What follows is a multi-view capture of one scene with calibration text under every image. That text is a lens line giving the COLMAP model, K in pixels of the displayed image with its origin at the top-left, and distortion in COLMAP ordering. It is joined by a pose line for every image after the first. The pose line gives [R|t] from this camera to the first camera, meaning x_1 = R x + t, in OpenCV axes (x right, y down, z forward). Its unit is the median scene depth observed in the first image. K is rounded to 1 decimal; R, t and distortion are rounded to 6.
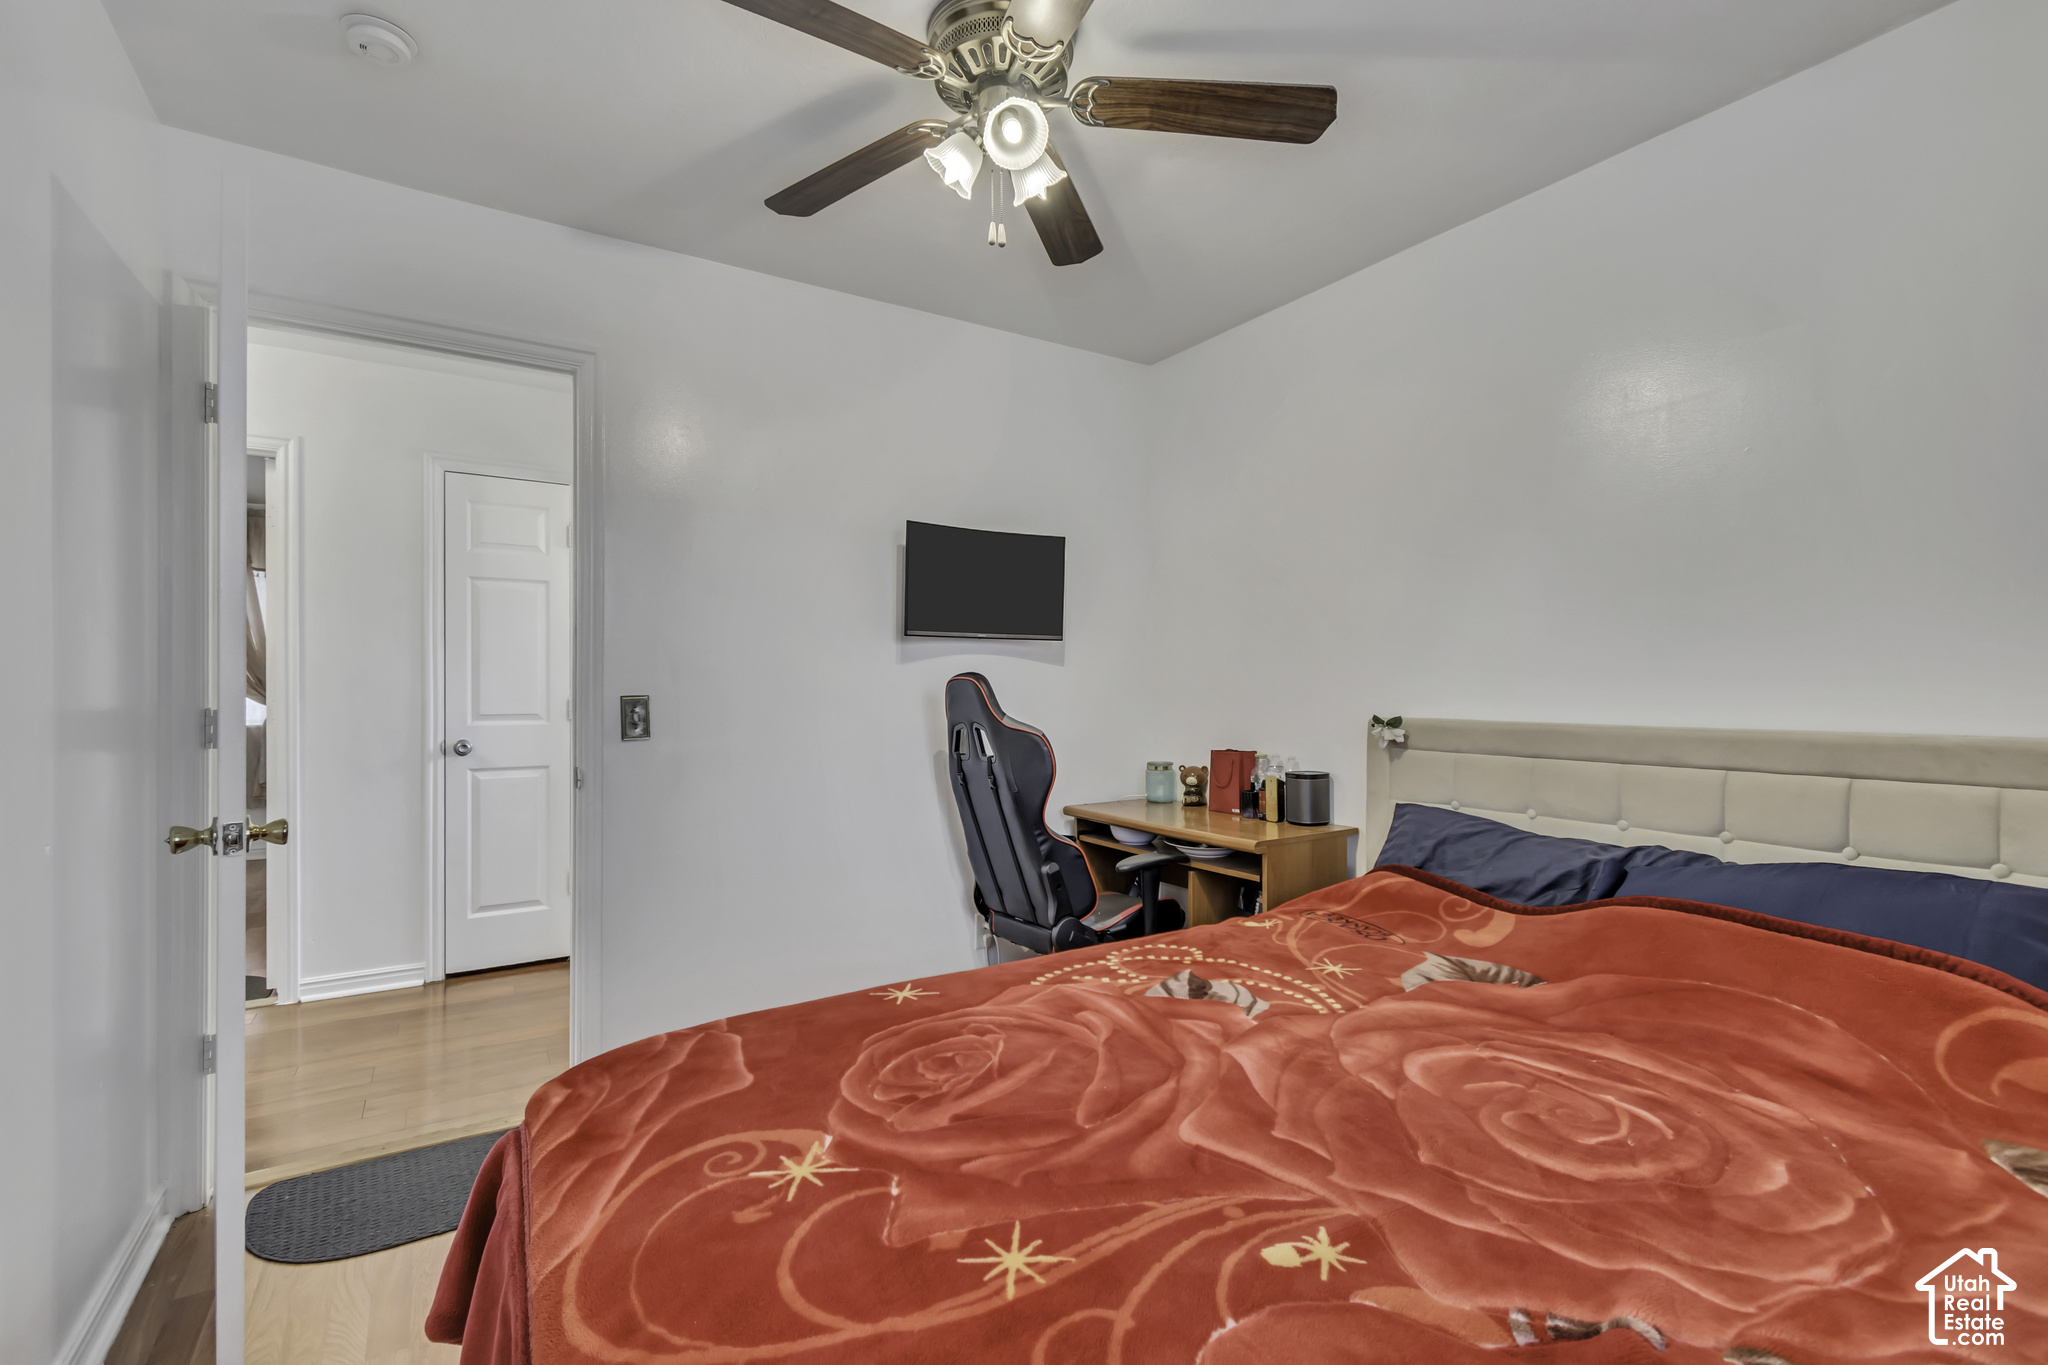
lens RADIAL K [[908.1, 0, 1026.0], [0, 908.1, 686.3], [0, 0, 1]] dist [0.007060, -0.001062]
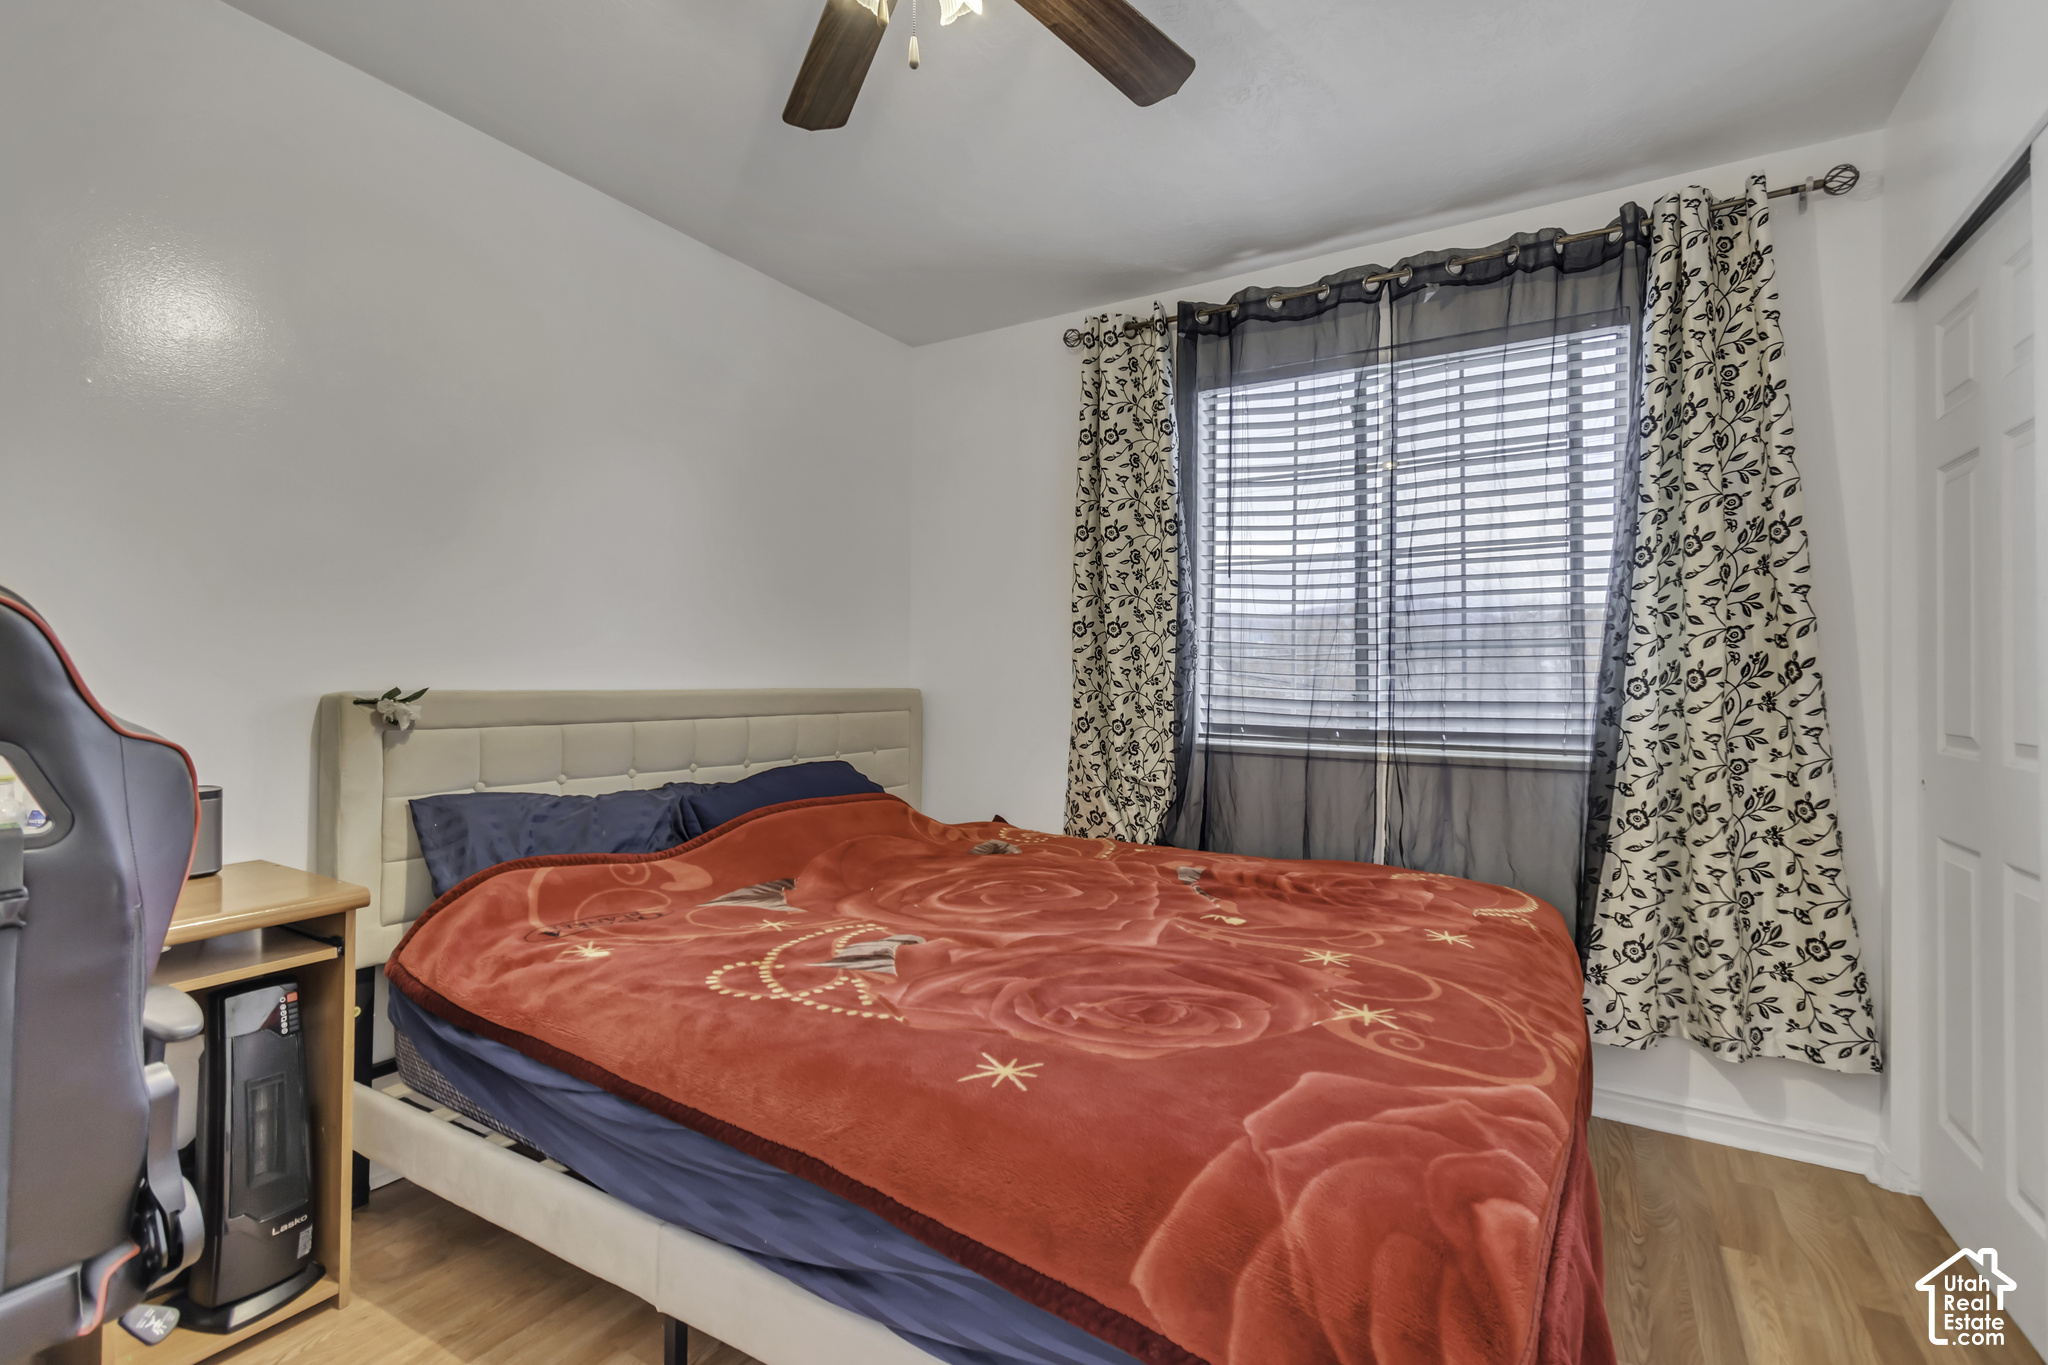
lens RADIAL K [[908.1, 0, 1030.0], [0, 908.1, 676.7], [0, 0, 1]] dist [0.007060, -0.001062]
pose [[-0.433630, -0.004443, 0.901080, -0.838197], [-0.008894, 0.999960, 0.000651, 0.028607], [-0.901047, -0.007732, -0.433652, 1.378896]]
